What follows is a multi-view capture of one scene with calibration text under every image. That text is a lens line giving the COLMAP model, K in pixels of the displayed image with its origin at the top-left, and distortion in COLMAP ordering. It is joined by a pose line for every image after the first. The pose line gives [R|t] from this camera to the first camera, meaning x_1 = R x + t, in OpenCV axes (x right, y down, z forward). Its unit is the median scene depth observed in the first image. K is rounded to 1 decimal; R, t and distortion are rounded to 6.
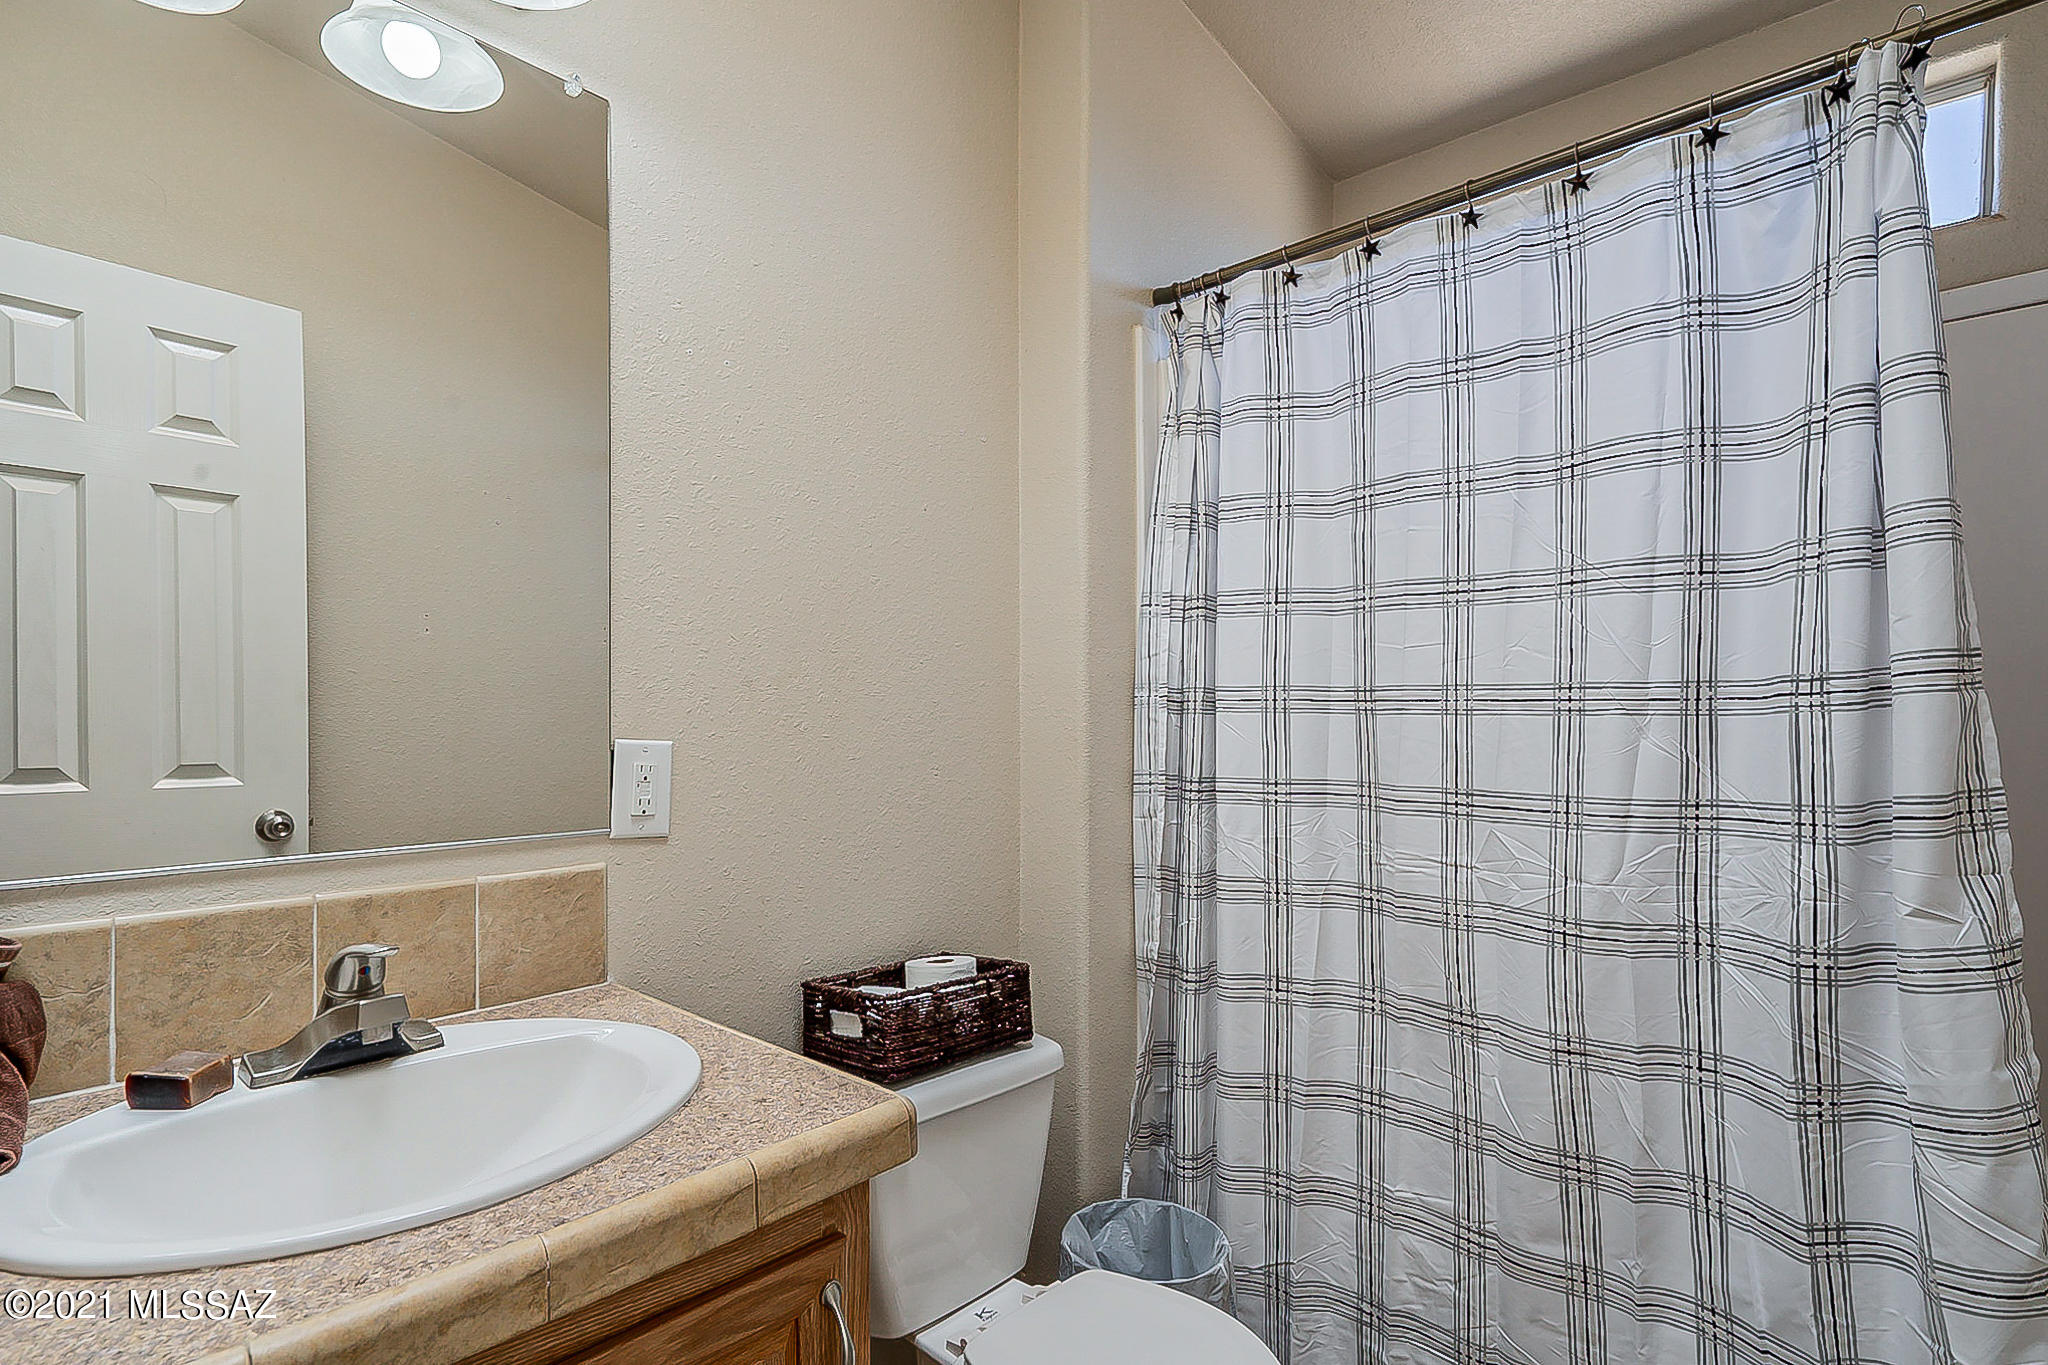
lens RADIAL K [[1017.4, 0, 1033.0], [0, 1017.4, 696.0], [0, 0, 1]] dist [0.010413, 0.000471]
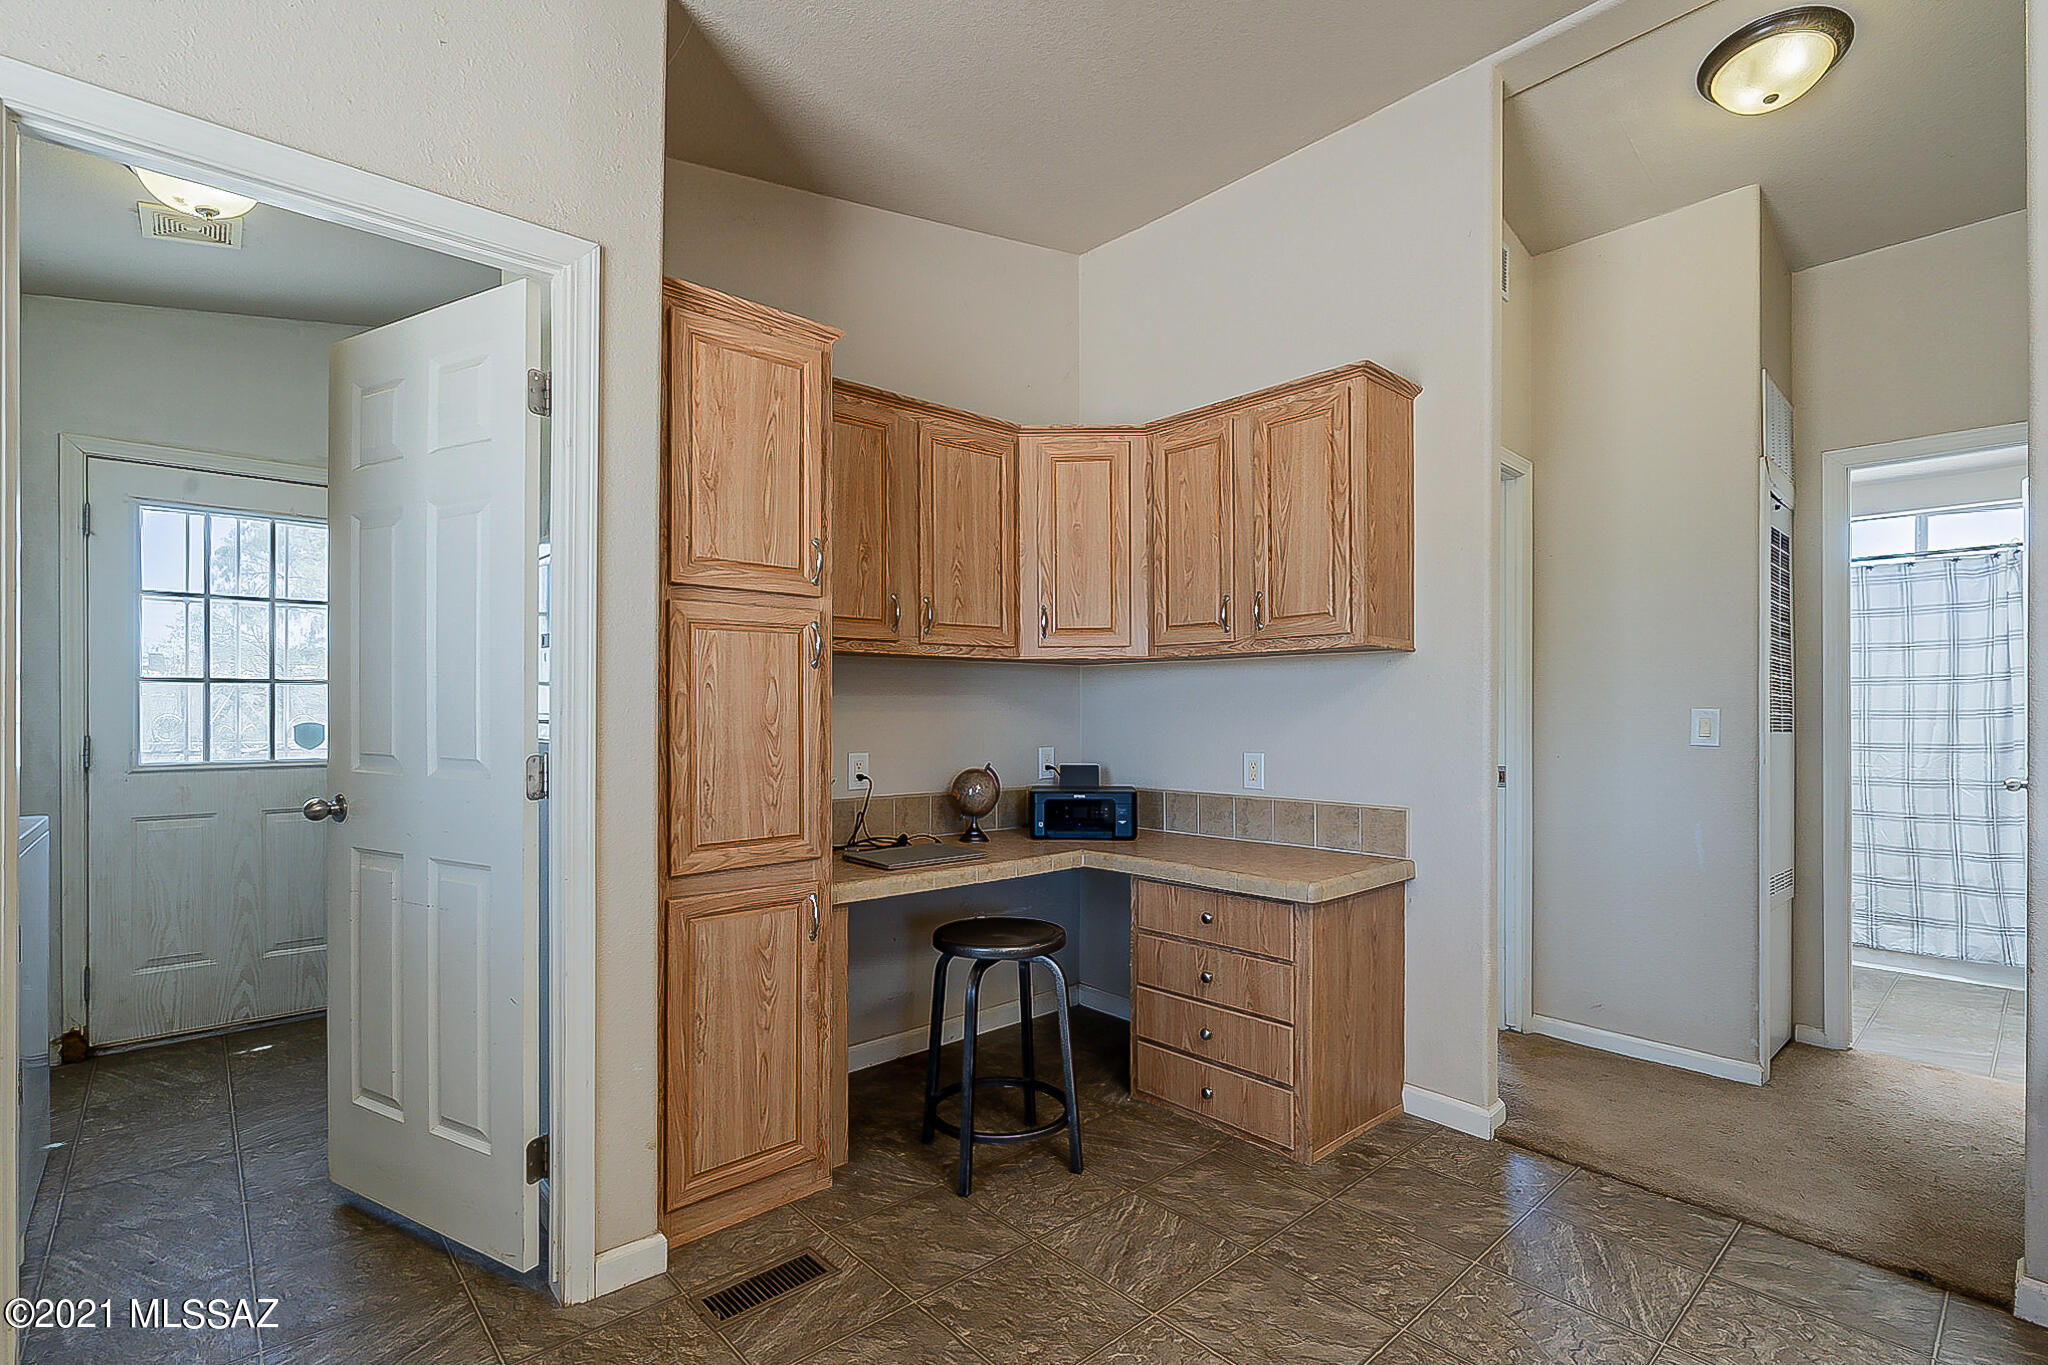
lens RADIAL K [[933.1, 0, 1014.6], [0, 933.1, 696.9], [0, 0, 1]] dist [-0.003952, -0.000206]
pose [[0.993830, 0.001127, -0.110911, -2.211299], [-0.002550, 0.999916, -0.012690, -0.010814], [0.110887, 0.012894, 0.993749, -2.547203]]
